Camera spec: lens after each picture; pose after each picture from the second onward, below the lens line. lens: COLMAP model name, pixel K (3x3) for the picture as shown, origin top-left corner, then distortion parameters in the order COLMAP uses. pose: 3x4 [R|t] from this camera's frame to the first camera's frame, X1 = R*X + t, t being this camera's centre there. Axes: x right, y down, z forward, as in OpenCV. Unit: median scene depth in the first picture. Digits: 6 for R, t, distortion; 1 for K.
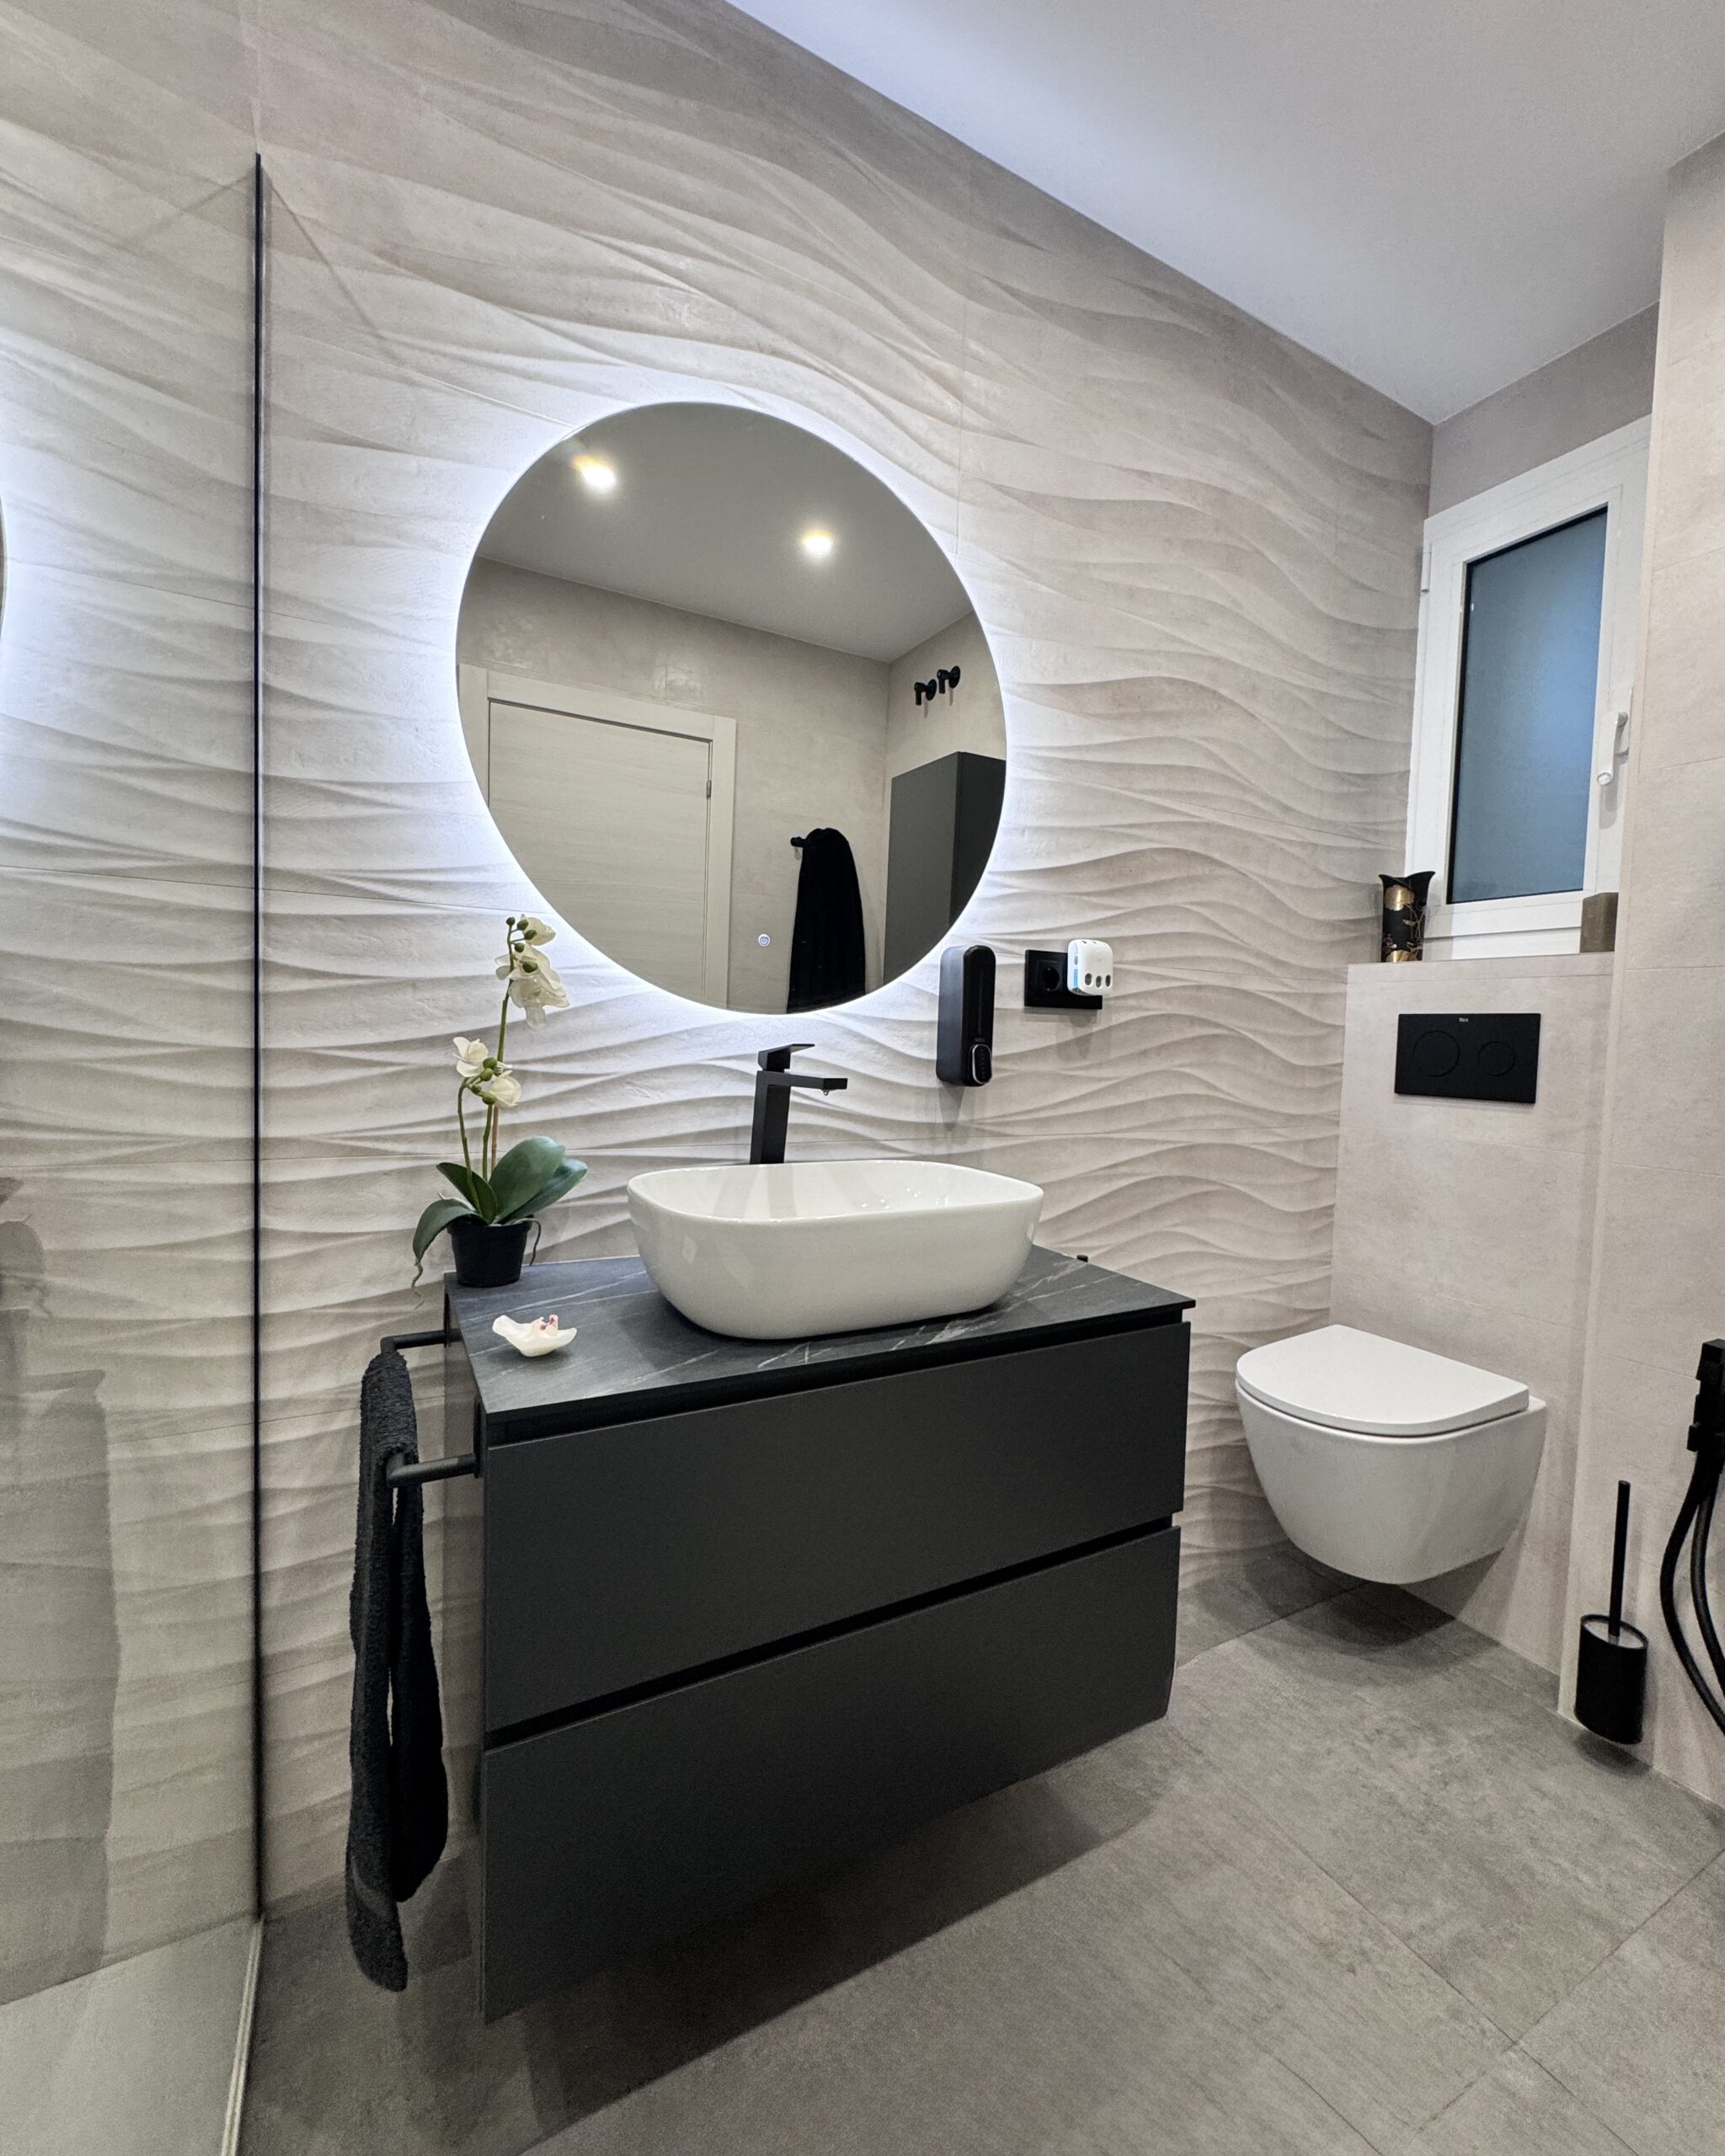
lens RADIAL K [[919.6, 0, 863.7], [0, 919.6, 1077.6], [0, 0, 1]] dist [-0.003731, 0.000464]
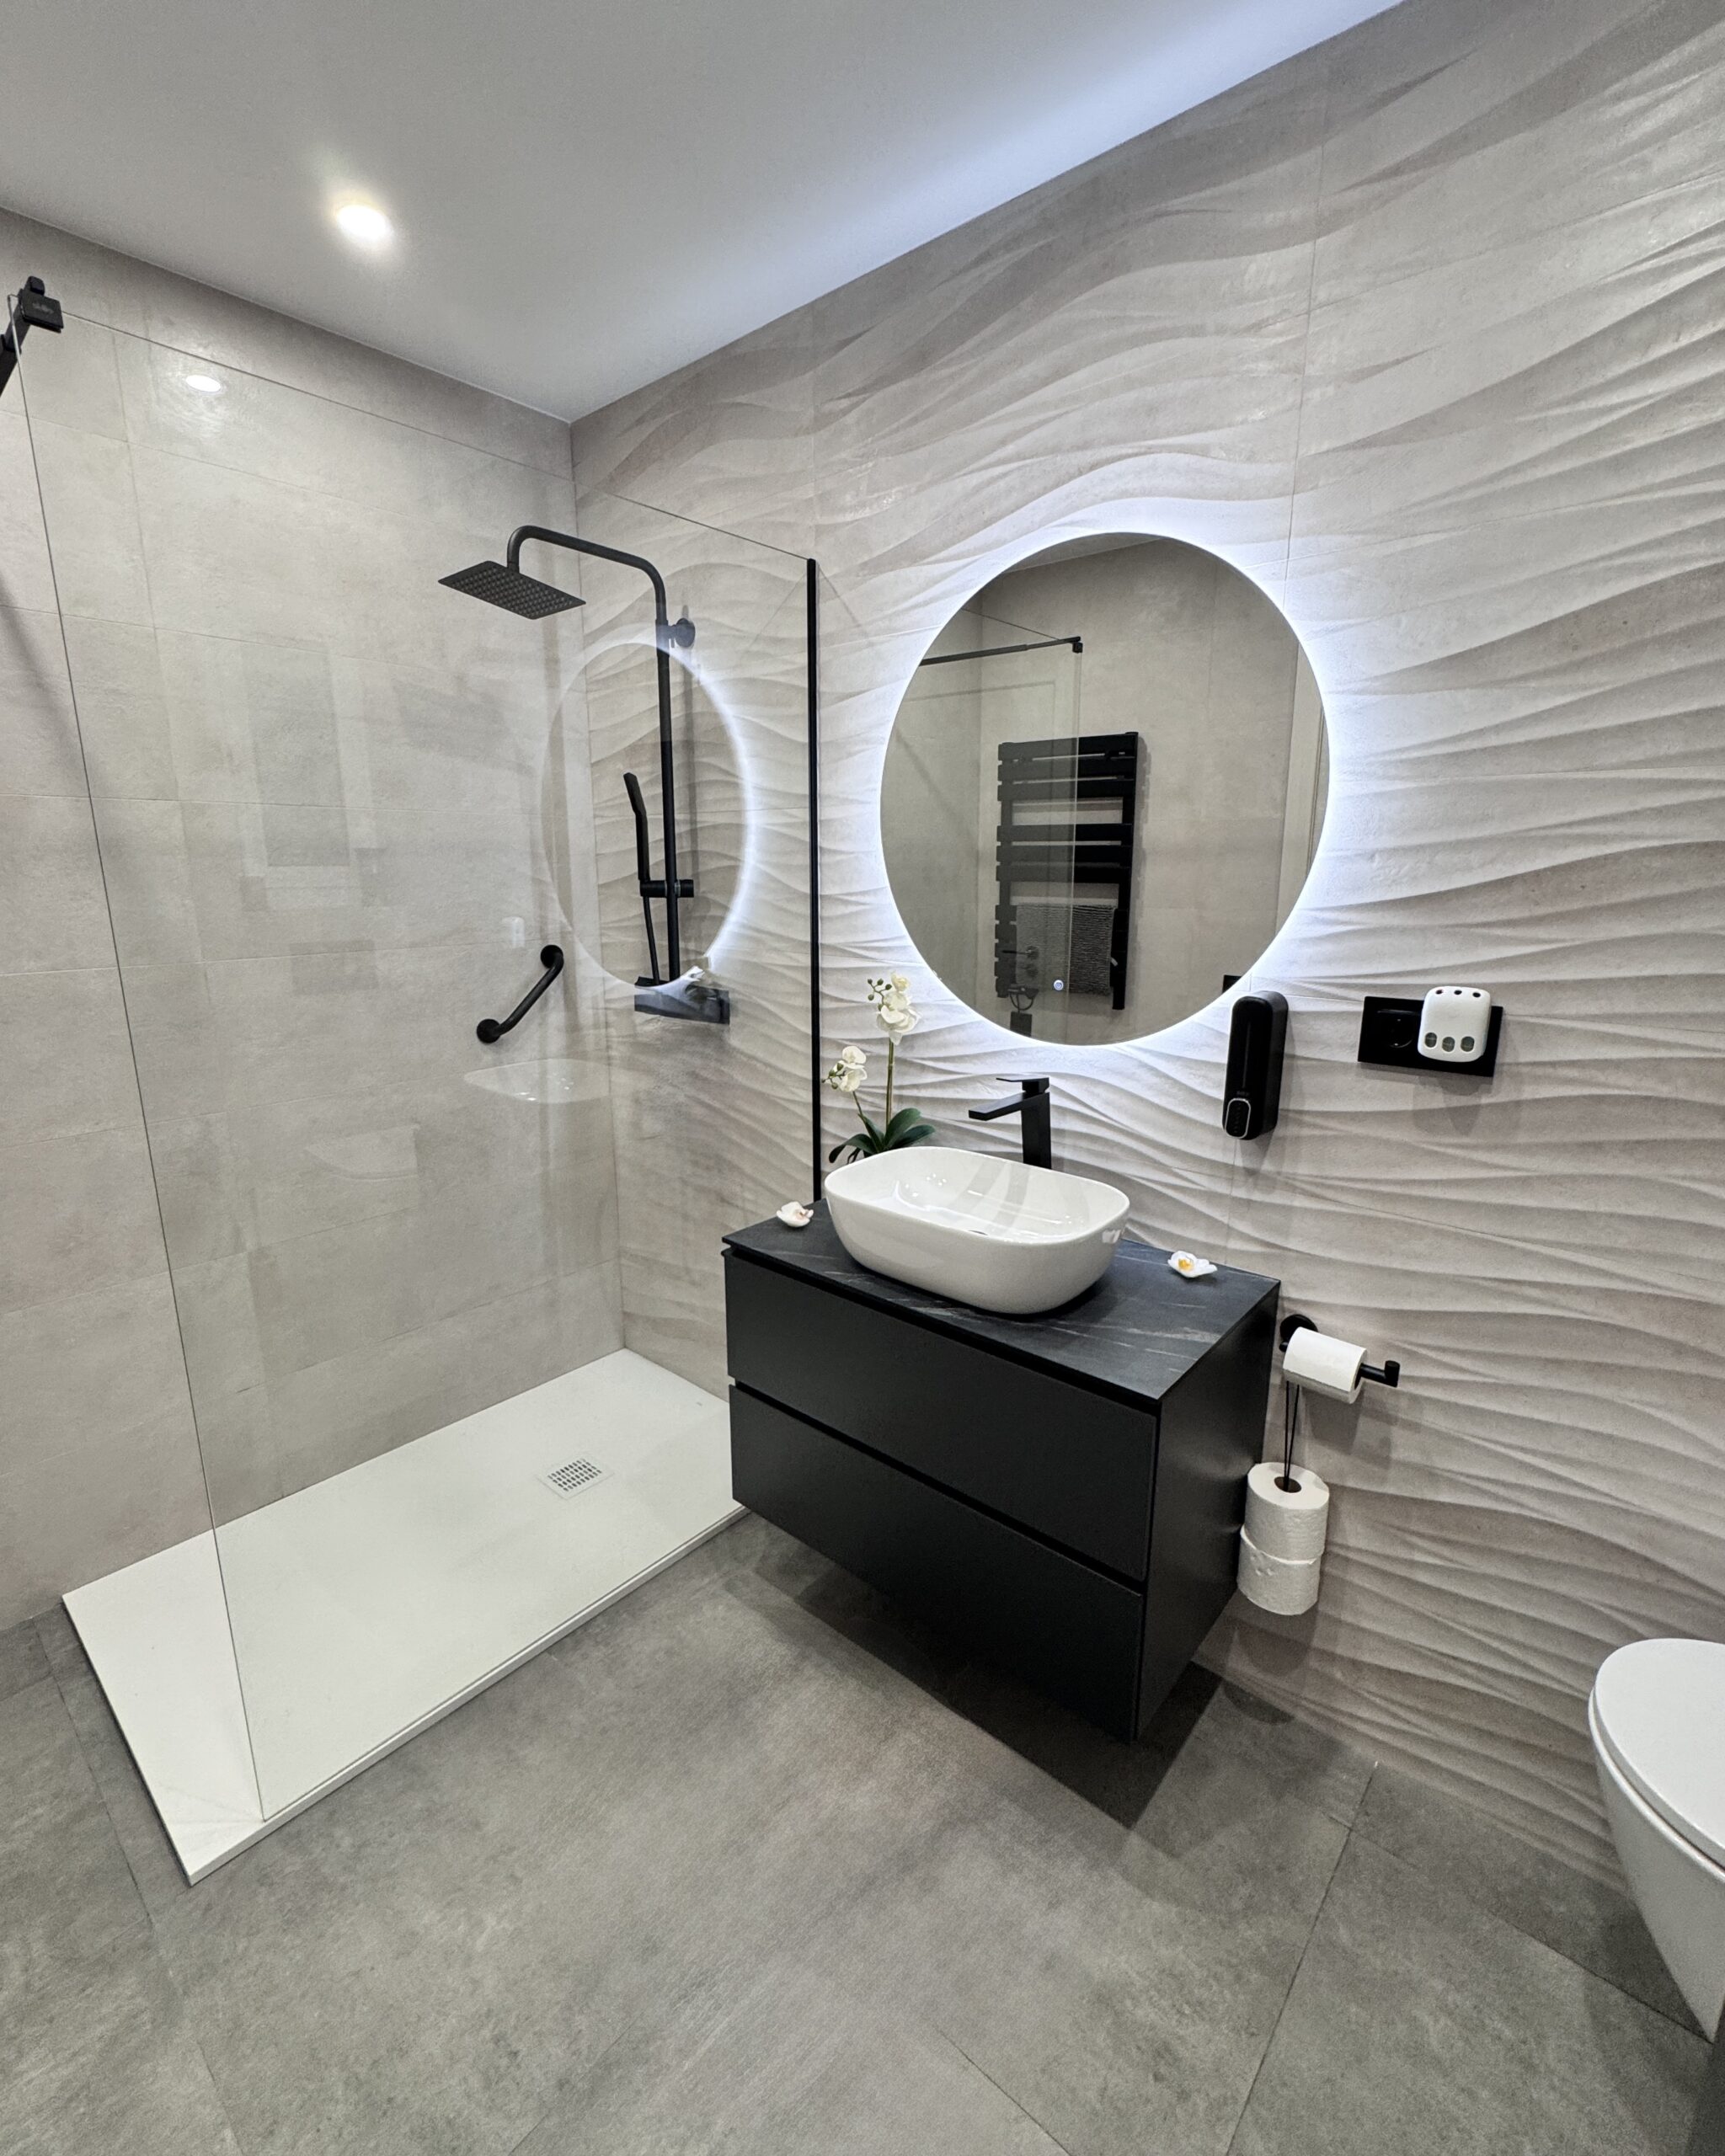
lens RADIAL K [[964.6, 0, 855.6], [0, 964.6, 1071.2], [0, 0, 1]] dist [-0.002216, 0.000820]
pose [[0.349828, 0.168745, -0.921491, 0.837333], [-0.032468, 0.985236, 0.168092, -0.203022], [0.936251, -0.028884, 0.350142, 0.238303]]
